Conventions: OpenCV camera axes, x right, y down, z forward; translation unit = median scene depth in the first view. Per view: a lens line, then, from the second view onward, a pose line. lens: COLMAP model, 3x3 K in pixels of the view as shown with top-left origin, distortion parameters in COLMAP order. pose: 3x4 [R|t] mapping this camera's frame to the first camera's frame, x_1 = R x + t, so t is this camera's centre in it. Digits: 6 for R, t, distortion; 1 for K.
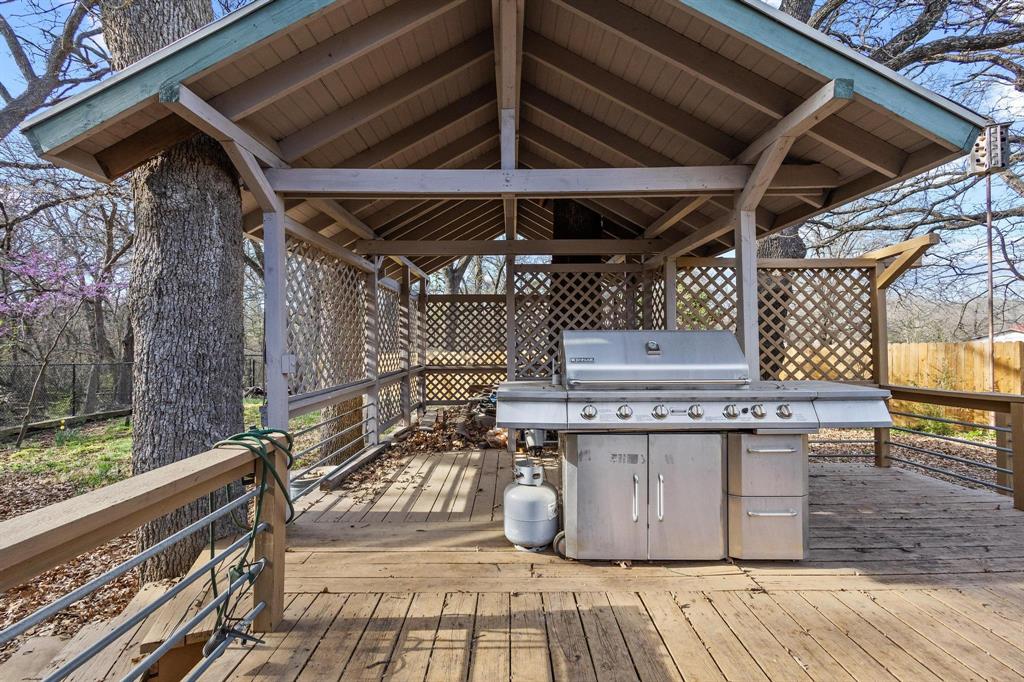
lens RADIAL K [[478.9, 0, 511.0], [0, 478.9, 340.6], [0, 0, 1]] dist [0.004537, 0.000505]
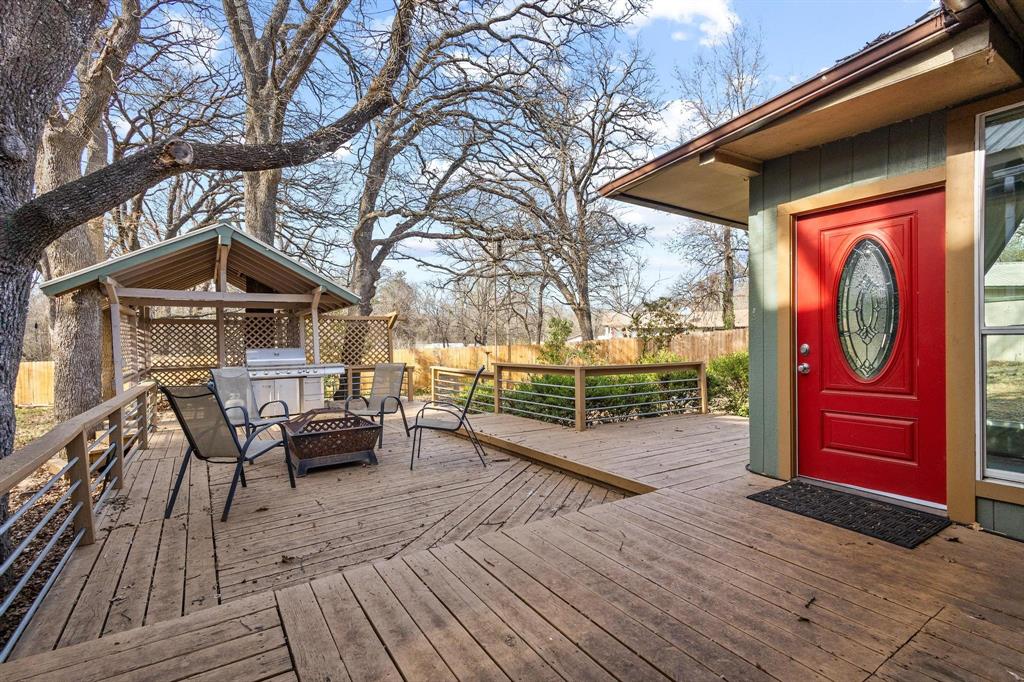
lens RADIAL K [[478.9, 0, 509.5], [0, 478.9, 348.2], [0, 0, 1]] dist [0.004537, 0.000505]
pose [[0.844935, -0.015018, 0.534658, -0.057796], [0.007305, 0.999837, 0.016541, -0.034474], [-0.534819, -0.010070, 0.844907, -1.319497]]
